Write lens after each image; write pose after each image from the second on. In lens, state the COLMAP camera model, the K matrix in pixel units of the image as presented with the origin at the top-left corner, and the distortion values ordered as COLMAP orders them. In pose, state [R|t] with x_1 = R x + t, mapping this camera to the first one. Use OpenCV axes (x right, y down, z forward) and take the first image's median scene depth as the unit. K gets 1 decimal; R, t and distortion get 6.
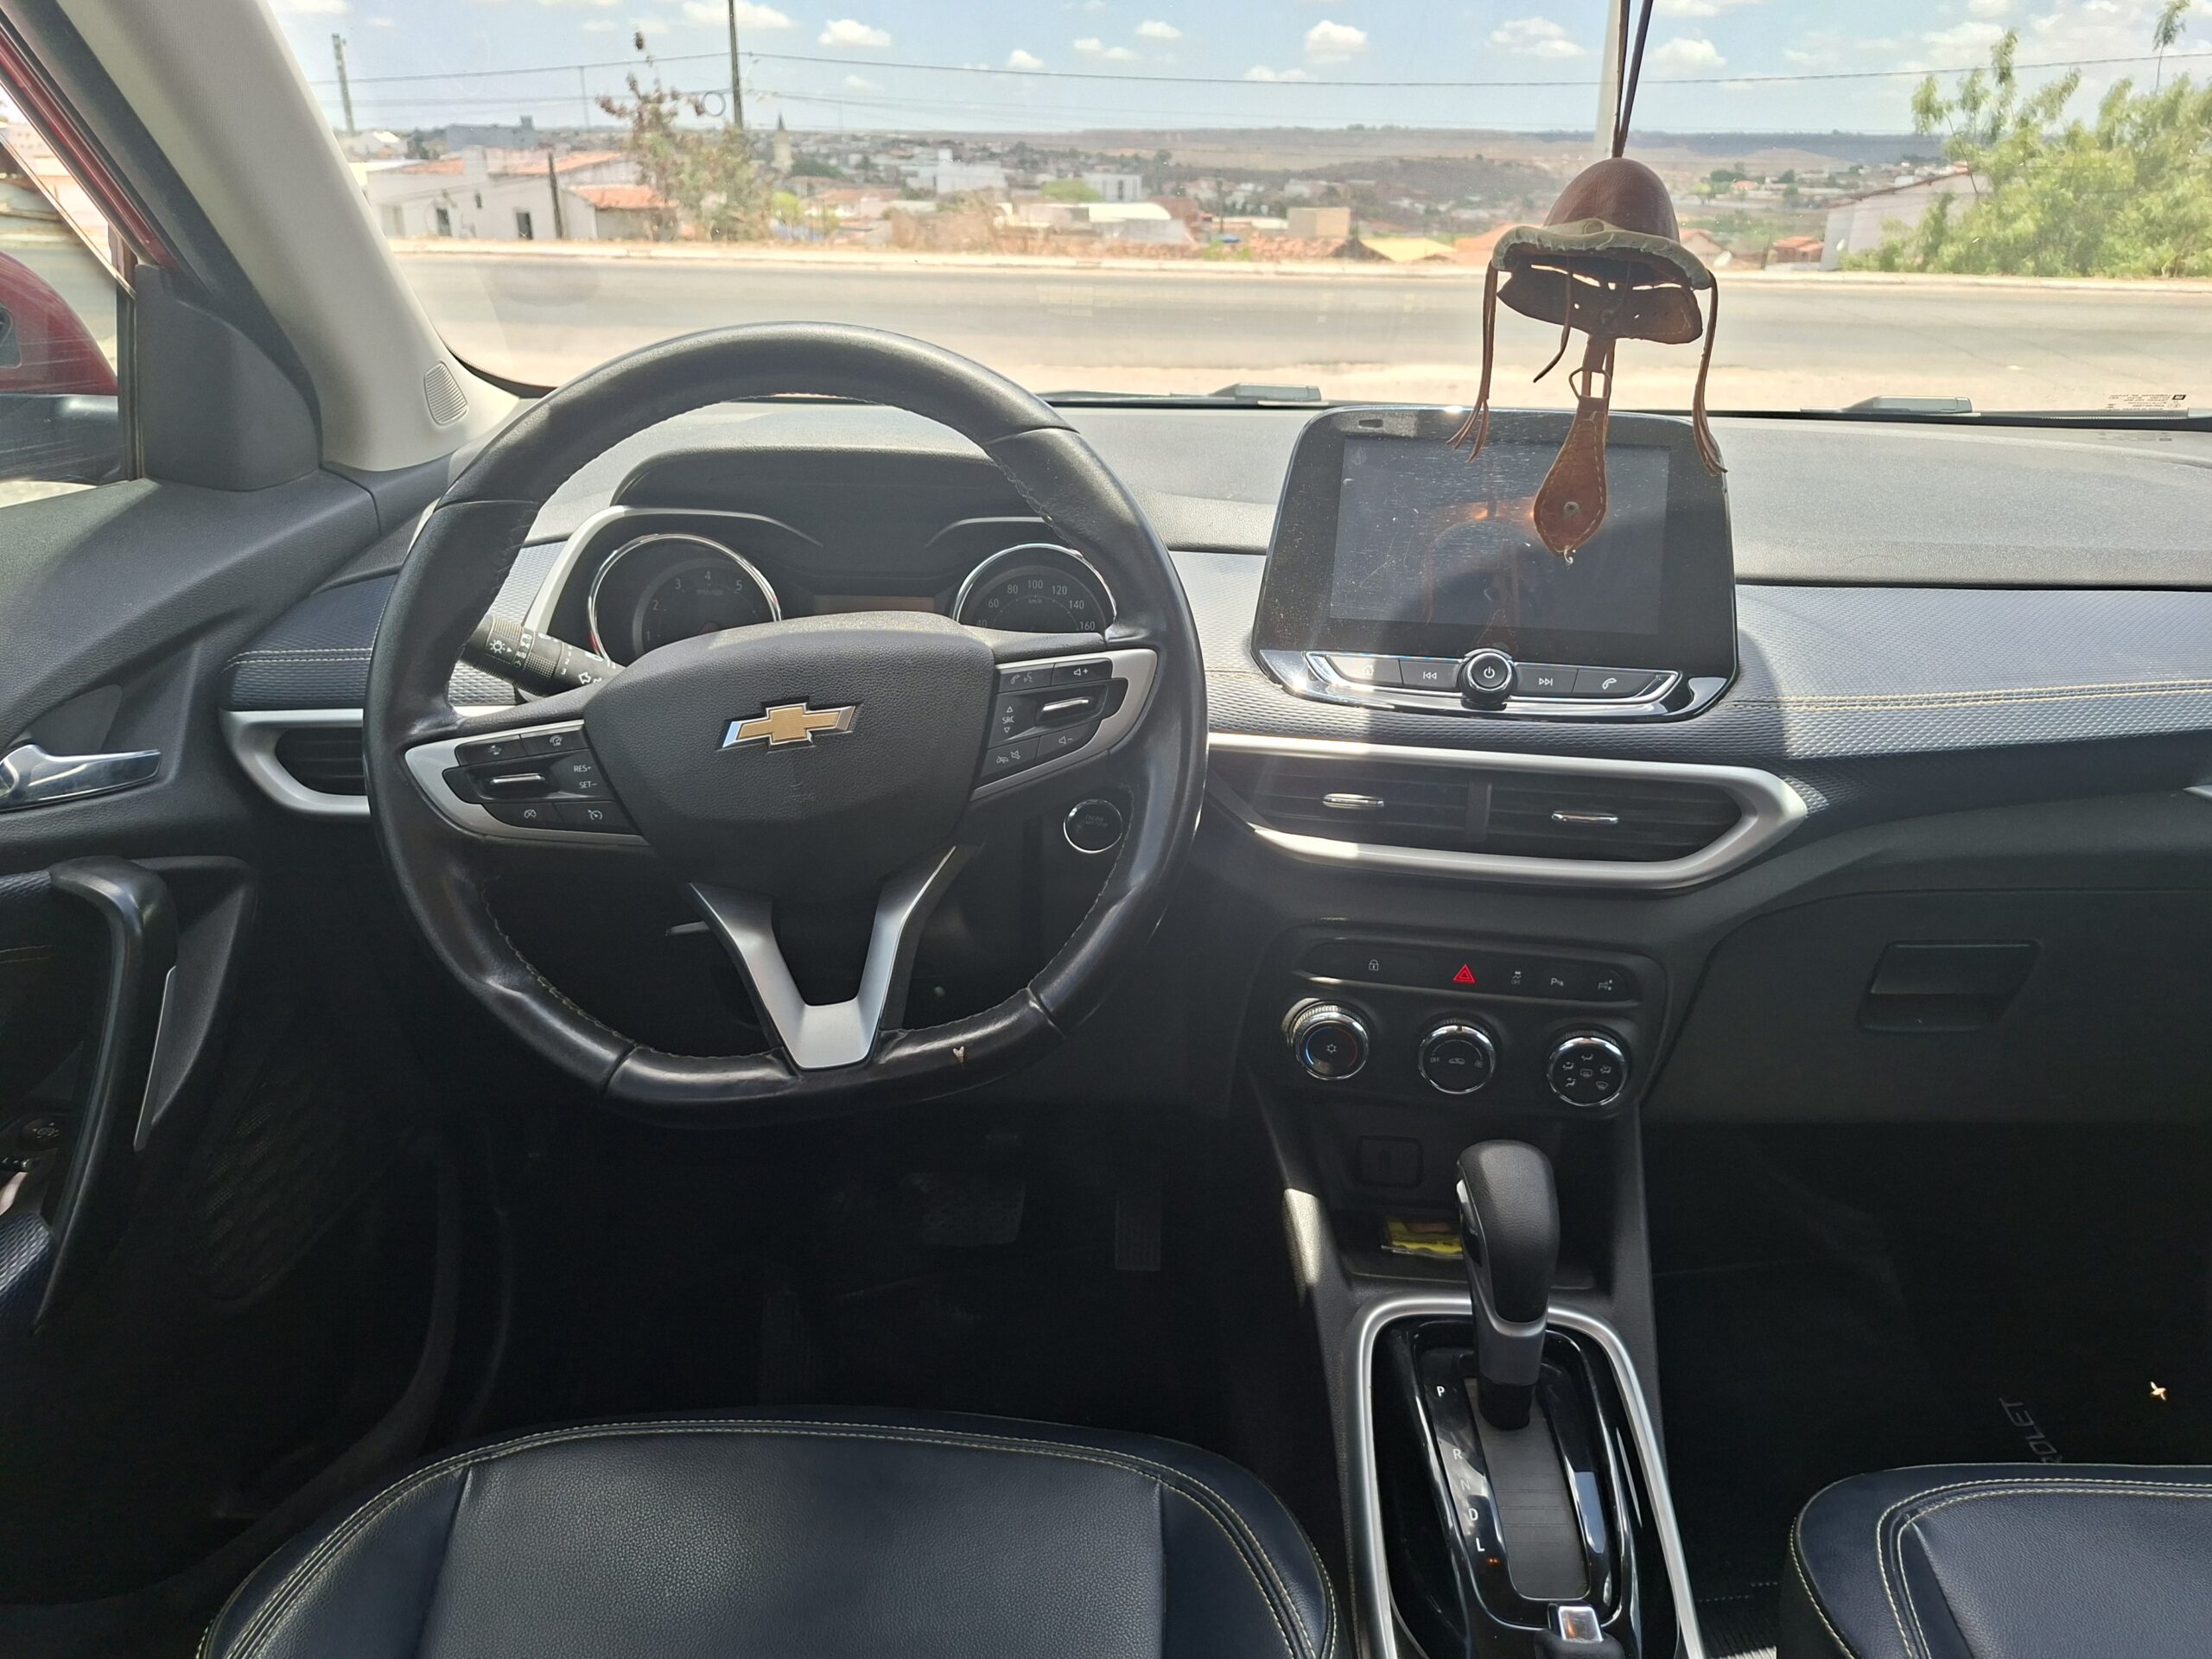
lens RADIAL K [[1549.5, 0, 1135.1], [0, 1549.5, 838.7], [0, 0, 1]] dist [0.045781, -0.042072]
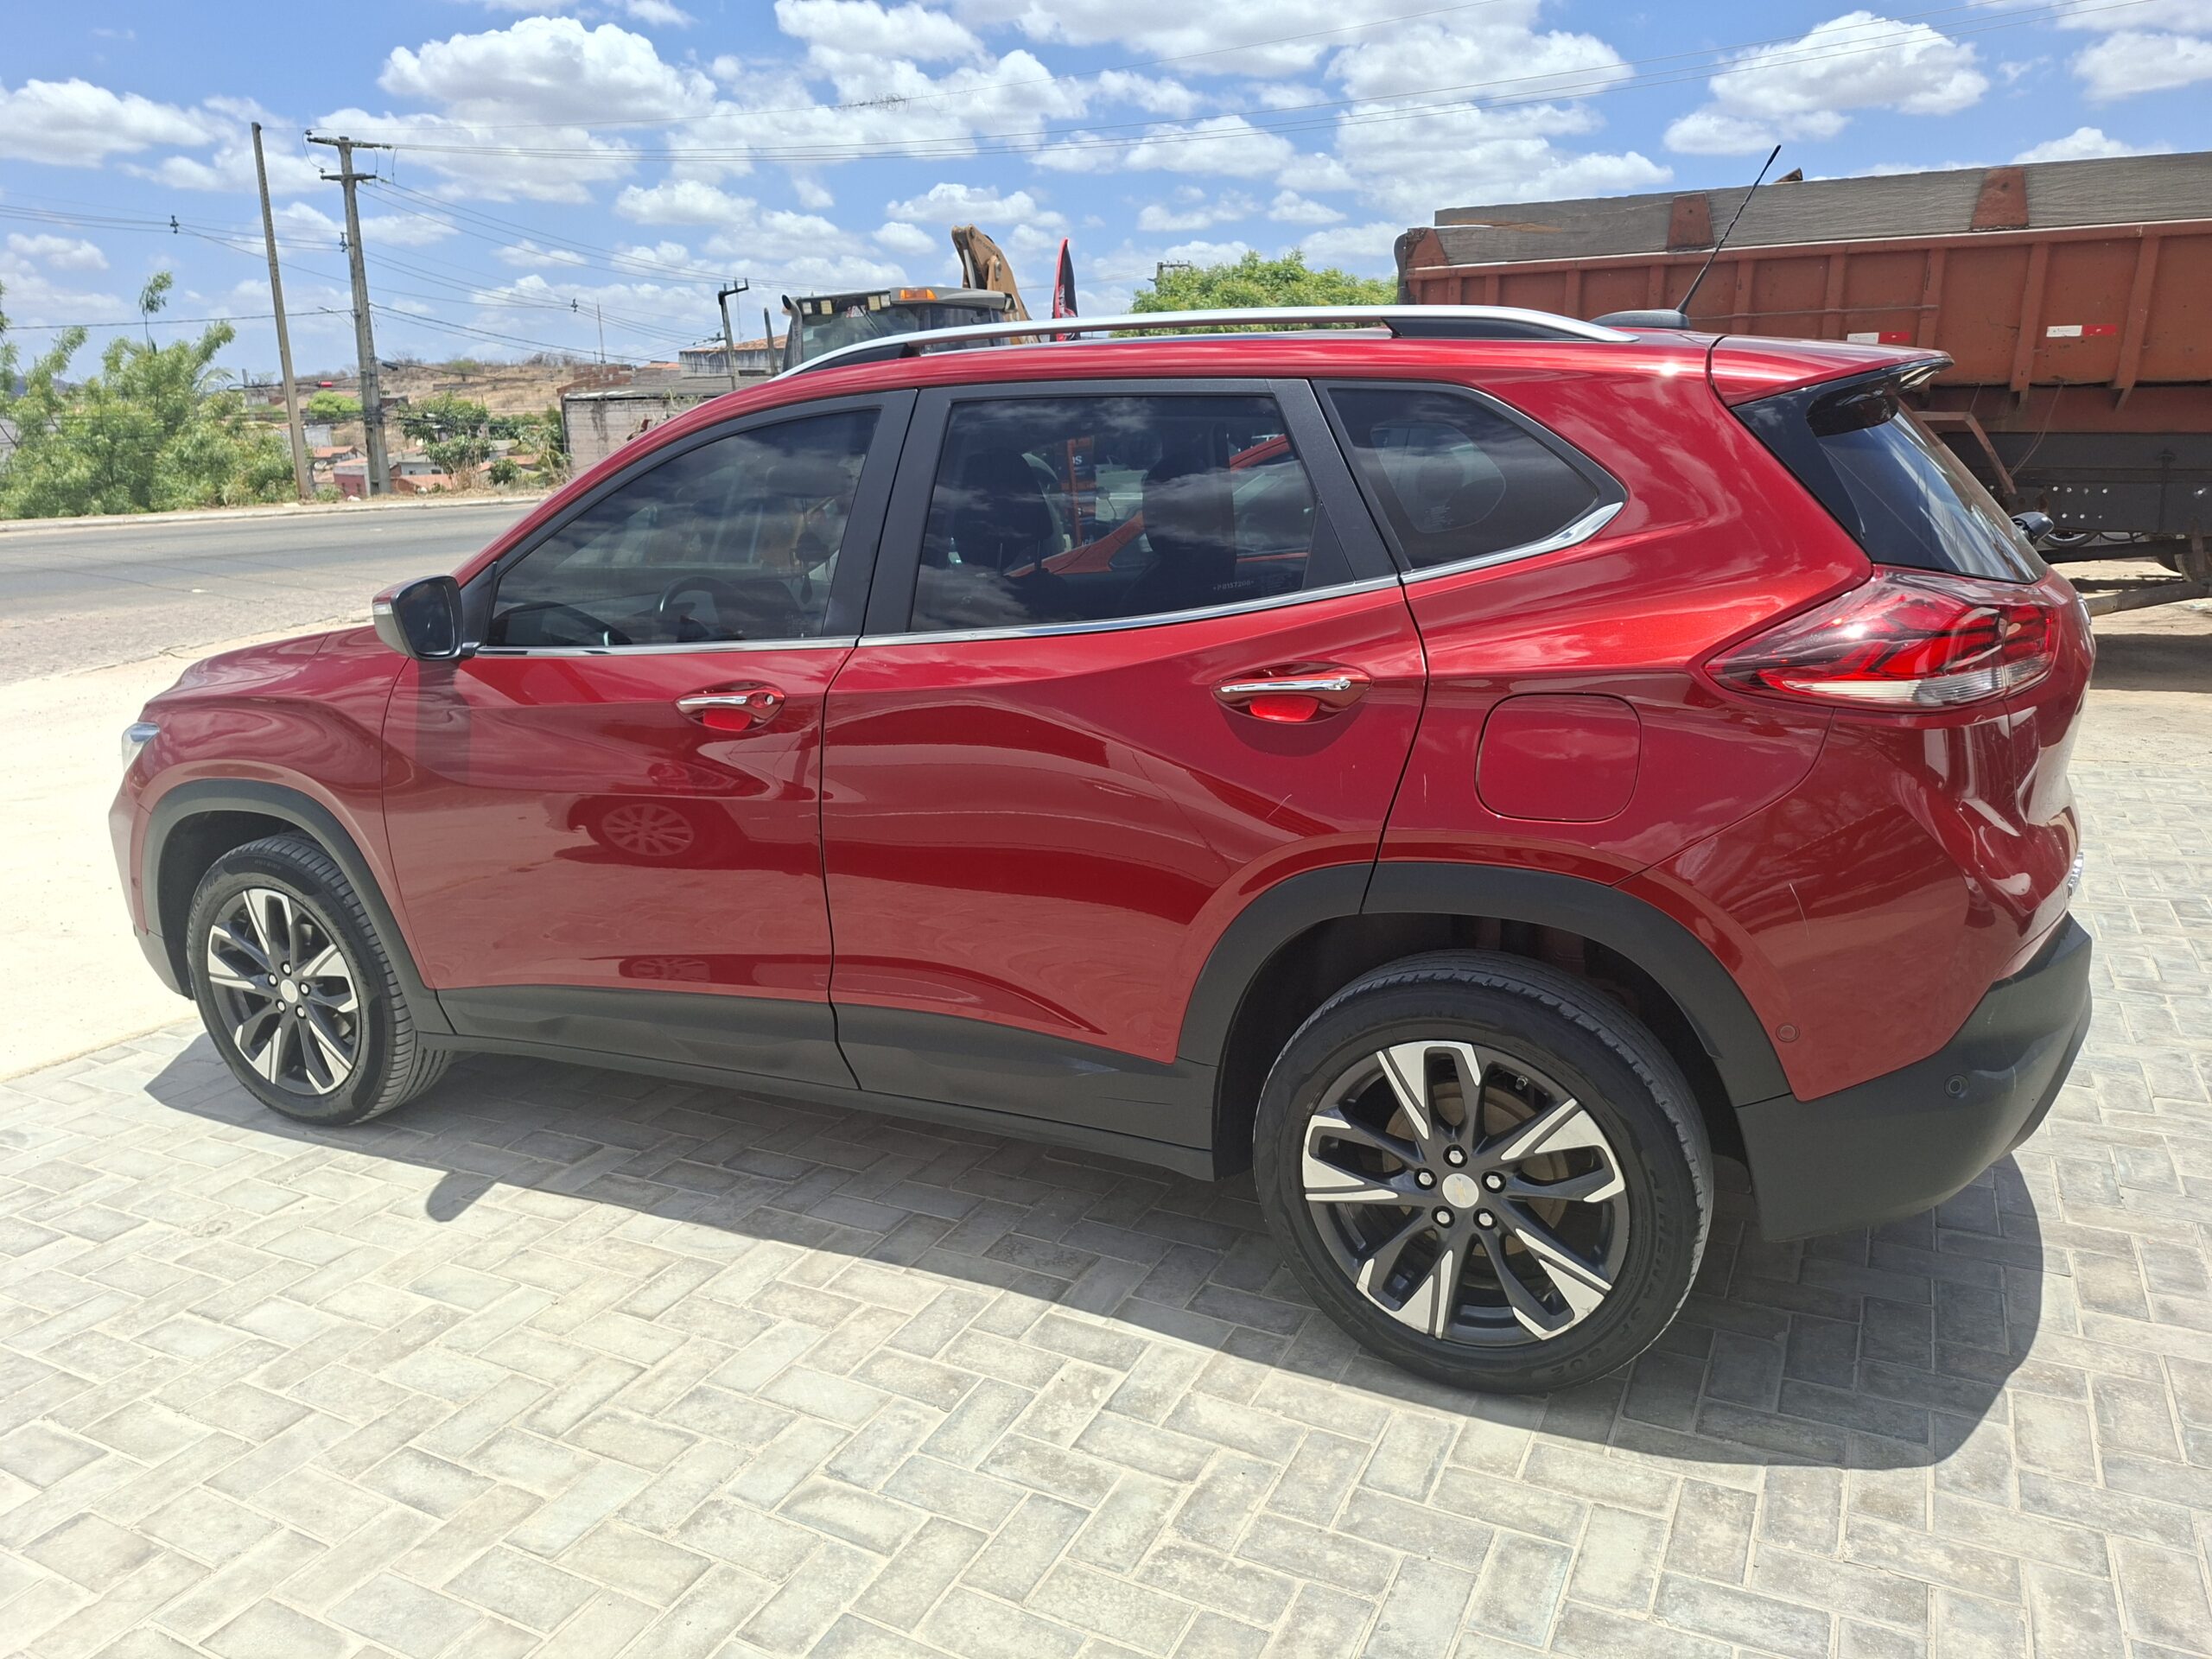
lens RADIAL K [[1549.5, 0, 1079.6], [0, 1549.5, 824.8], [0, 0, 1]] dist [0.045781, -0.042072]
pose [[0.470443, -0.246813, 0.847211, -3.255446], [0.364849, 0.928586, 0.067925, 0.362566], [-0.803473, 0.277149, 0.526896, -1.756603]]
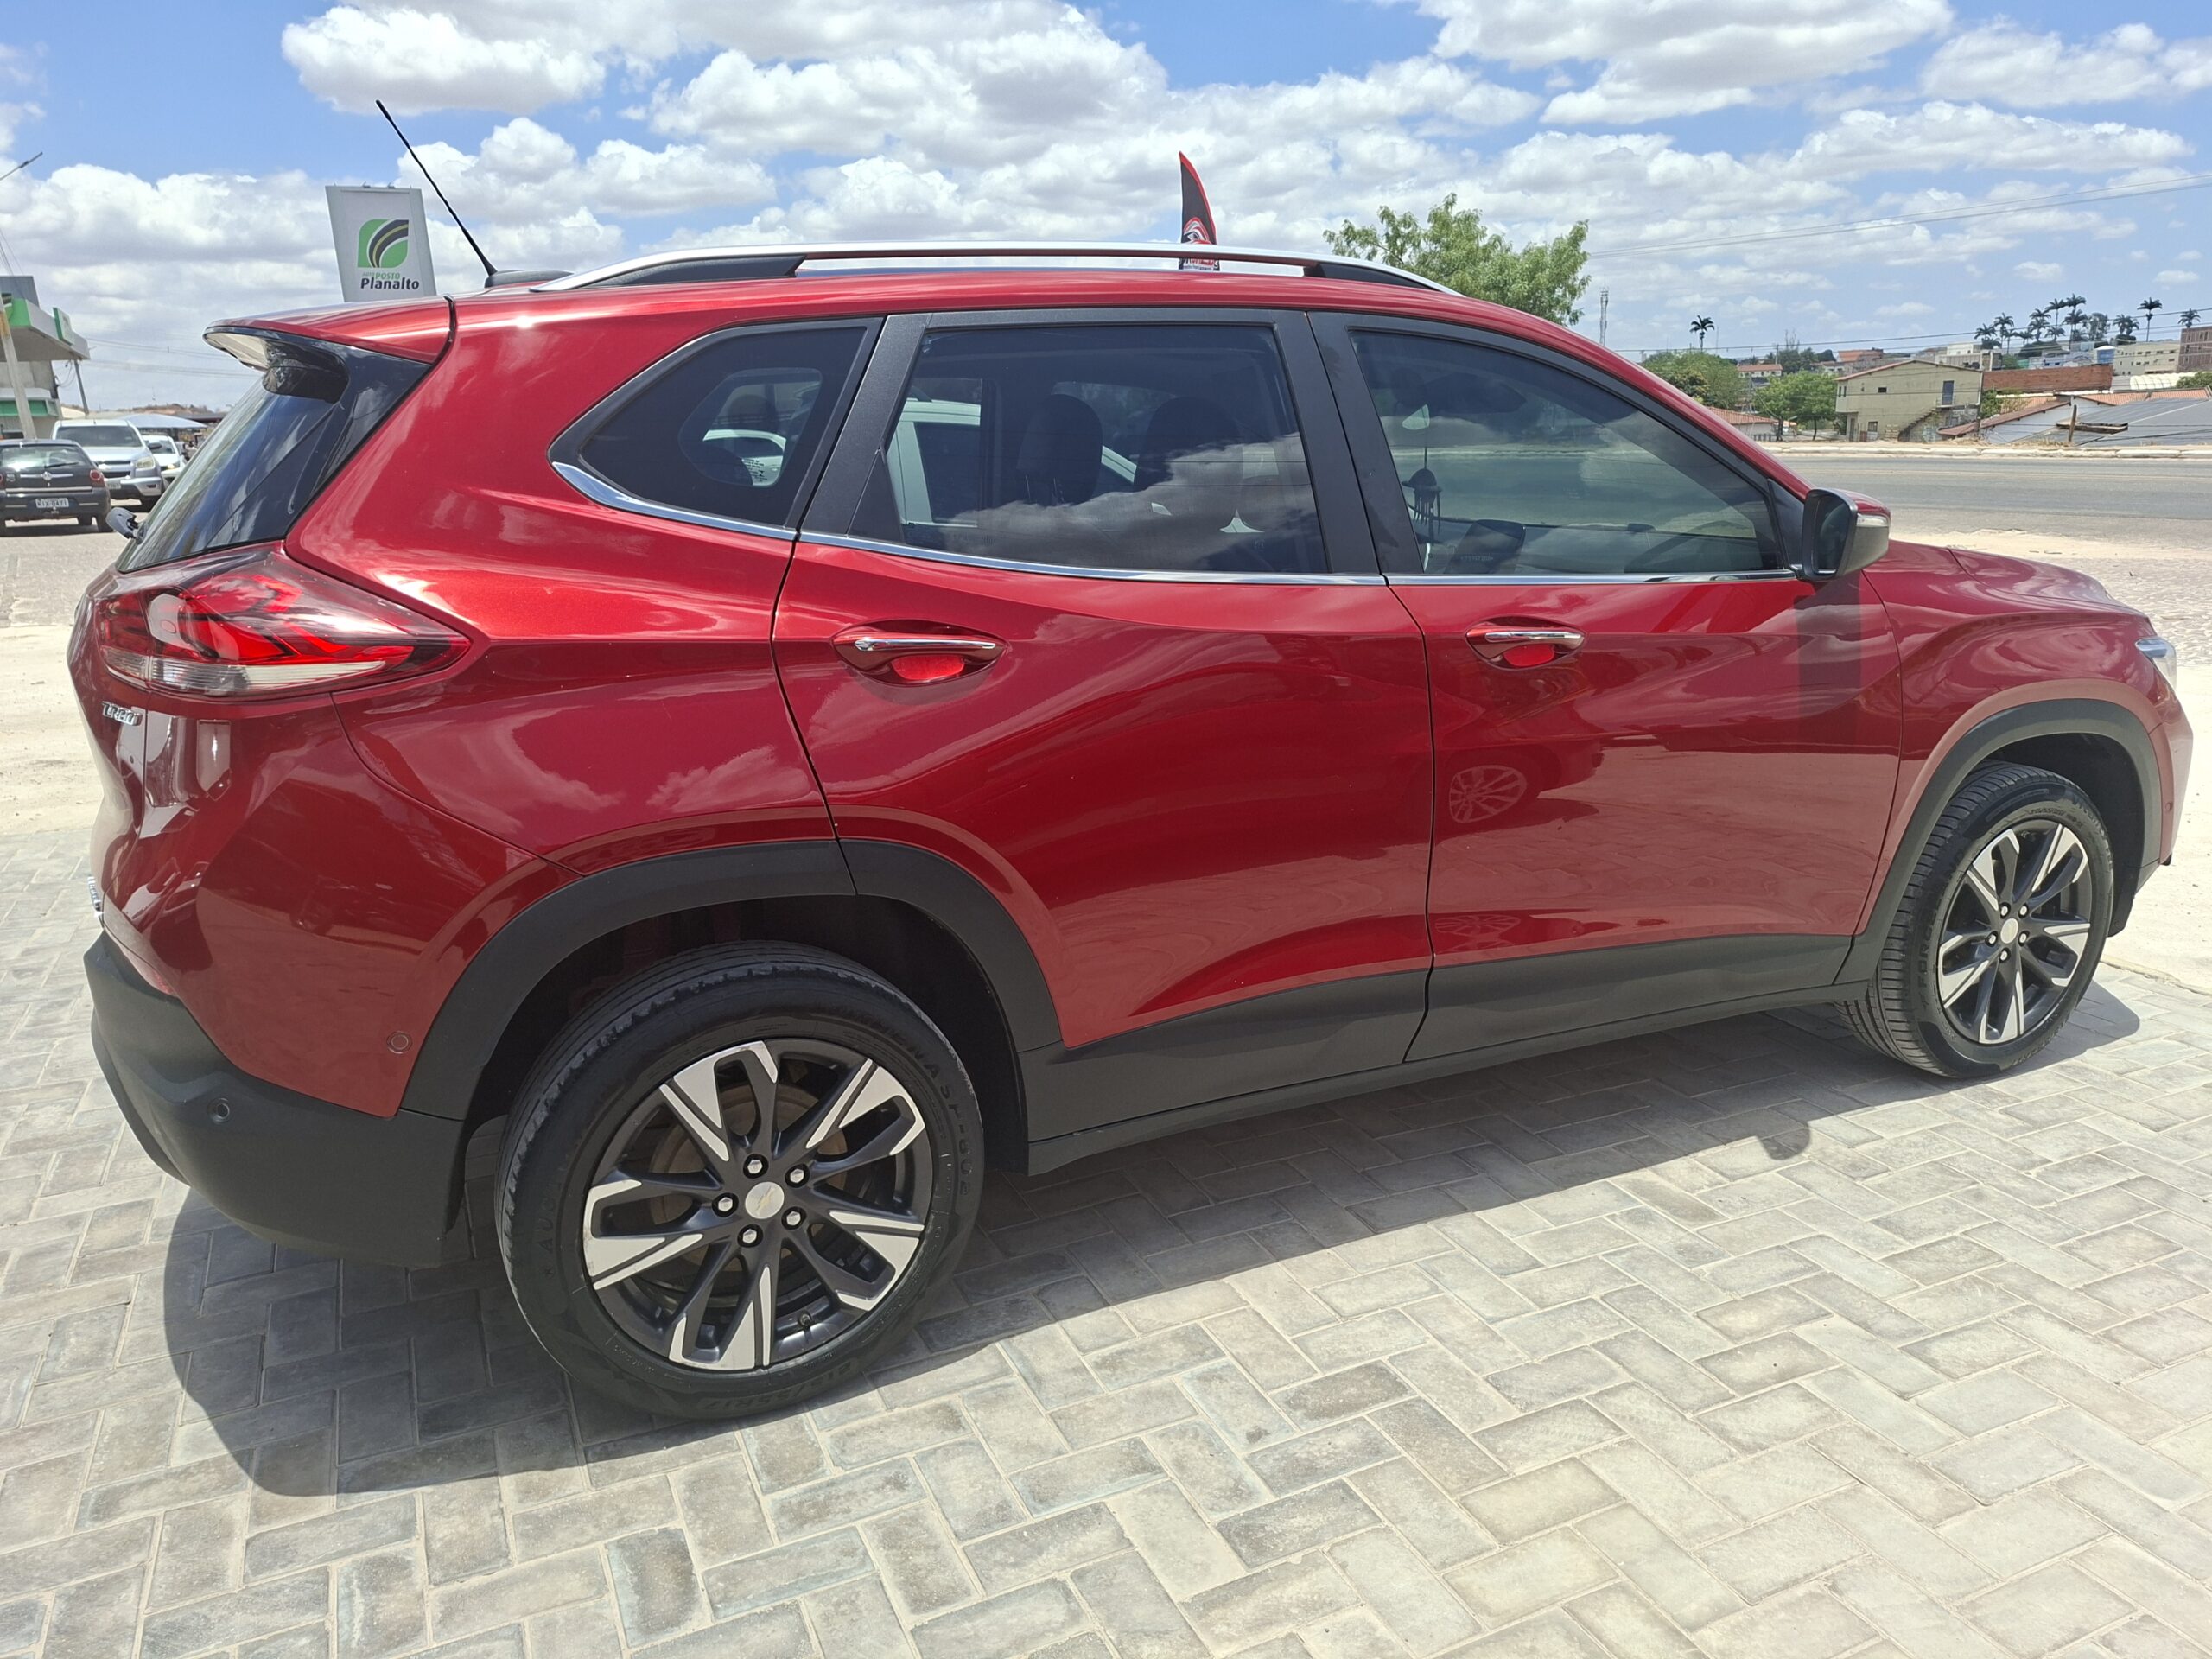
lens RADIAL K [[1549.5, 0, 1122.2], [0, 1549.5, 827.2], [0, 0, 1]] dist [0.045781, -0.042072]
pose [[0.418319, 0.199392, -0.886145, 3.670531], [-0.309639, 0.948473, 0.067247, 0.488557], [0.853893, 0.246254, 0.458504, -1.425733]]
